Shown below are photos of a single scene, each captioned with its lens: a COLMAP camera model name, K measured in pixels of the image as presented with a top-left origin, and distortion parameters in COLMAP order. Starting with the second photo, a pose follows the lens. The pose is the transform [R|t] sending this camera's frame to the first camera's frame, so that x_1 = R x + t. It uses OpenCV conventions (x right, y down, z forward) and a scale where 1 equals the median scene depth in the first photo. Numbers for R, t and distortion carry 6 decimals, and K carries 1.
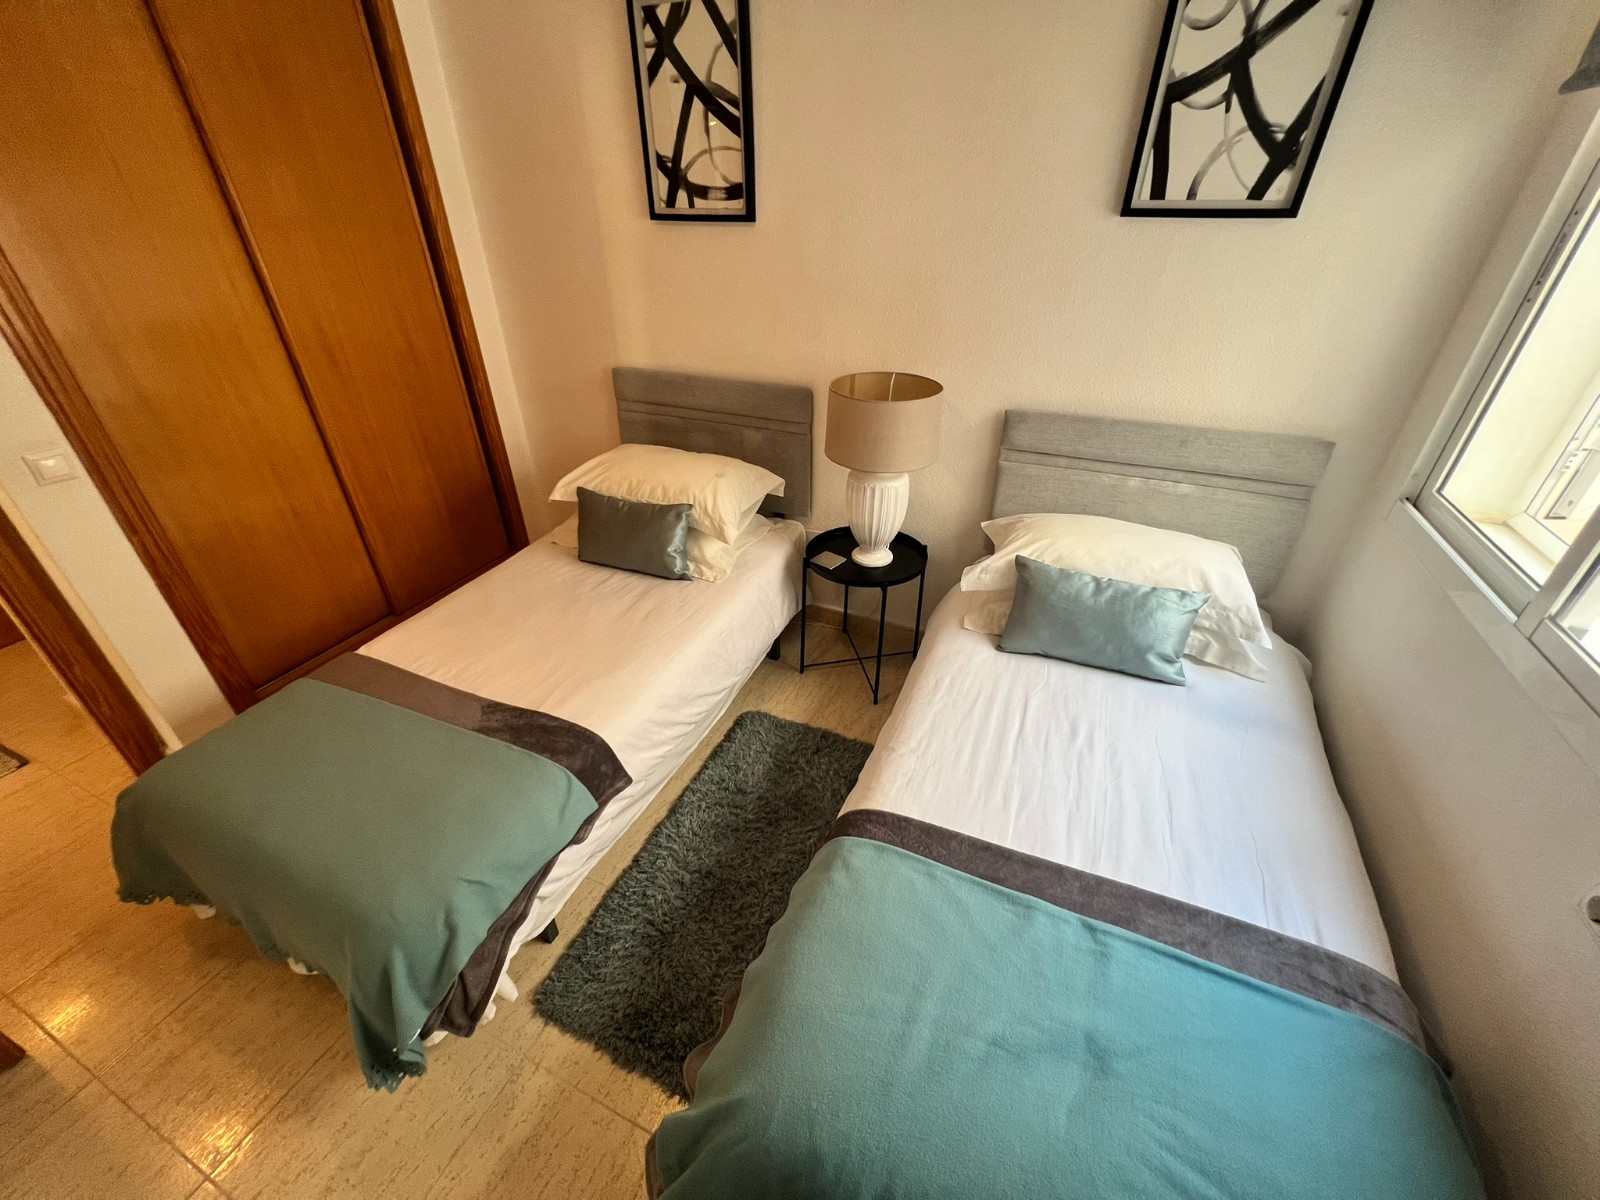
lens RADIAL K [[640.1, 0, 794.1], [0, 640.1, 595.0], [0, 0, 1]] dist [-0.000664, 0.000407]
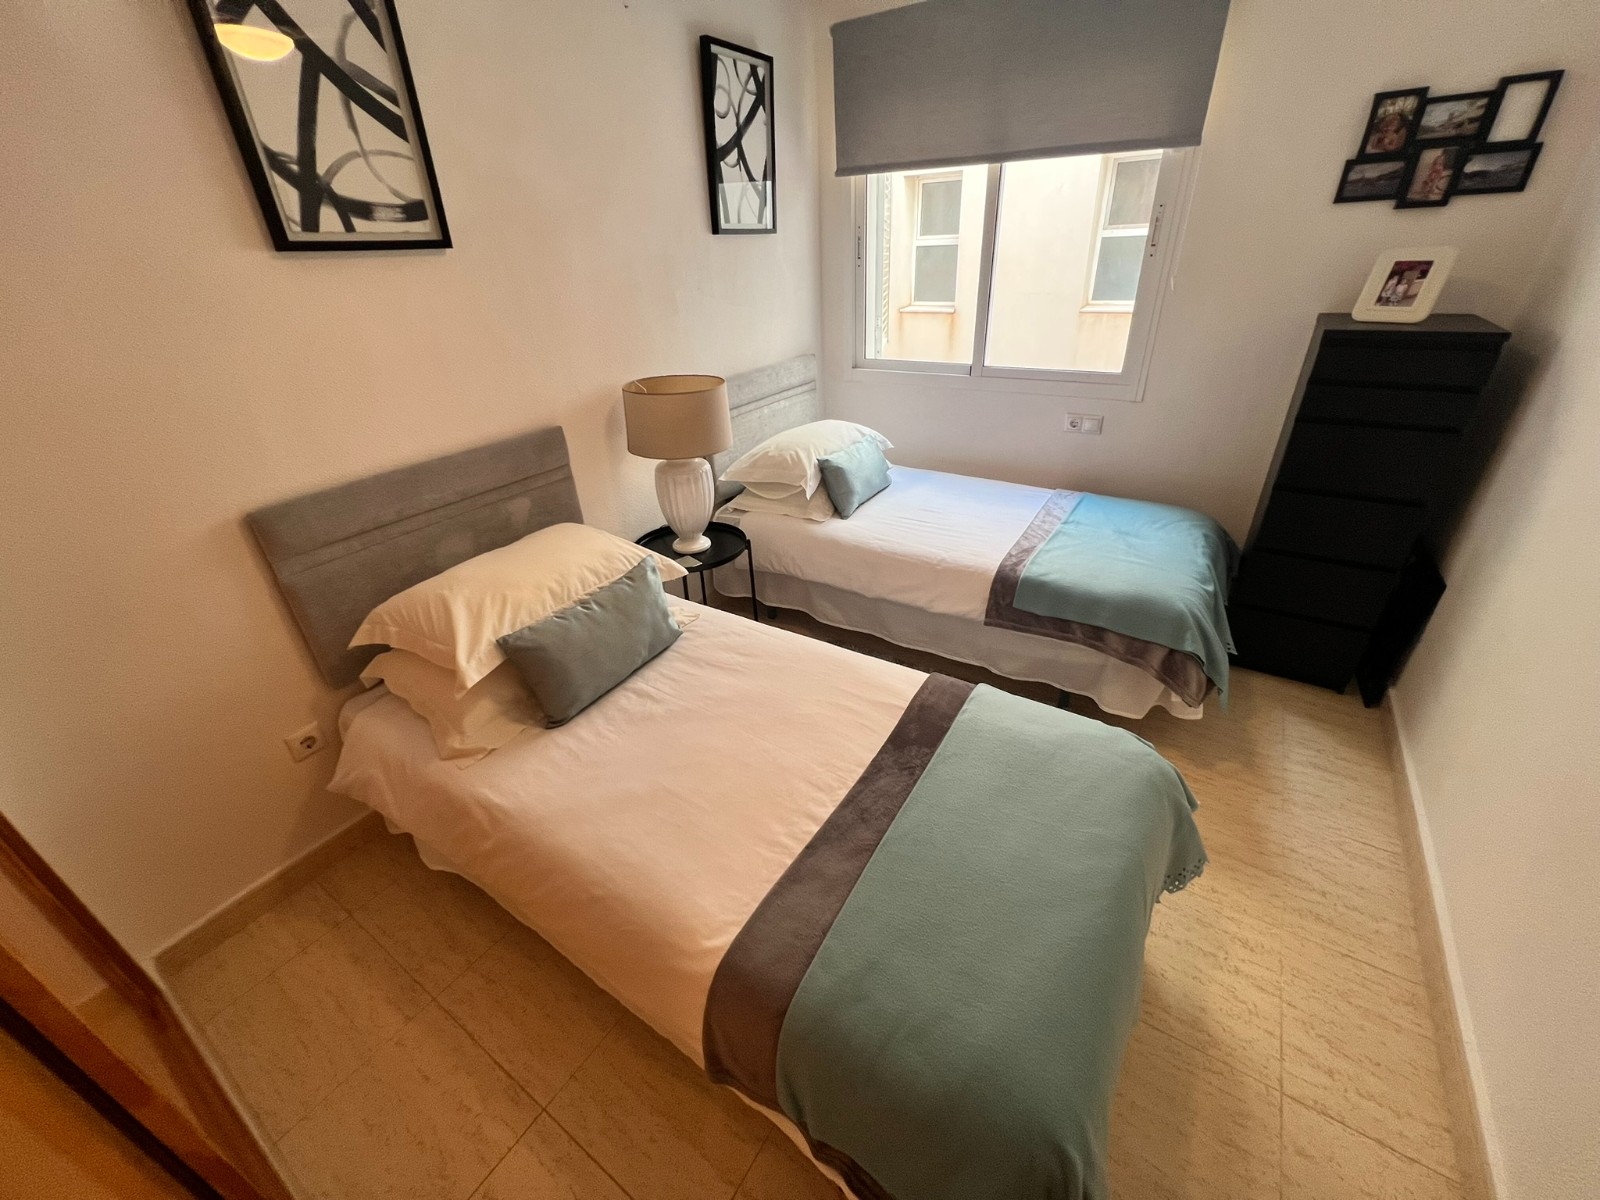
lens RADIAL K [[640.1, 0, 794.1], [0, 640.1, 595.0], [0, 0, 1]] dist [-0.000664, 0.000407]
pose [[0.163802, -0.474272, 0.865006, -0.915439], [0.551243, 0.771184, 0.318445, -0.271233], [-0.818108, 0.424666, 0.387761, 0.532122]]
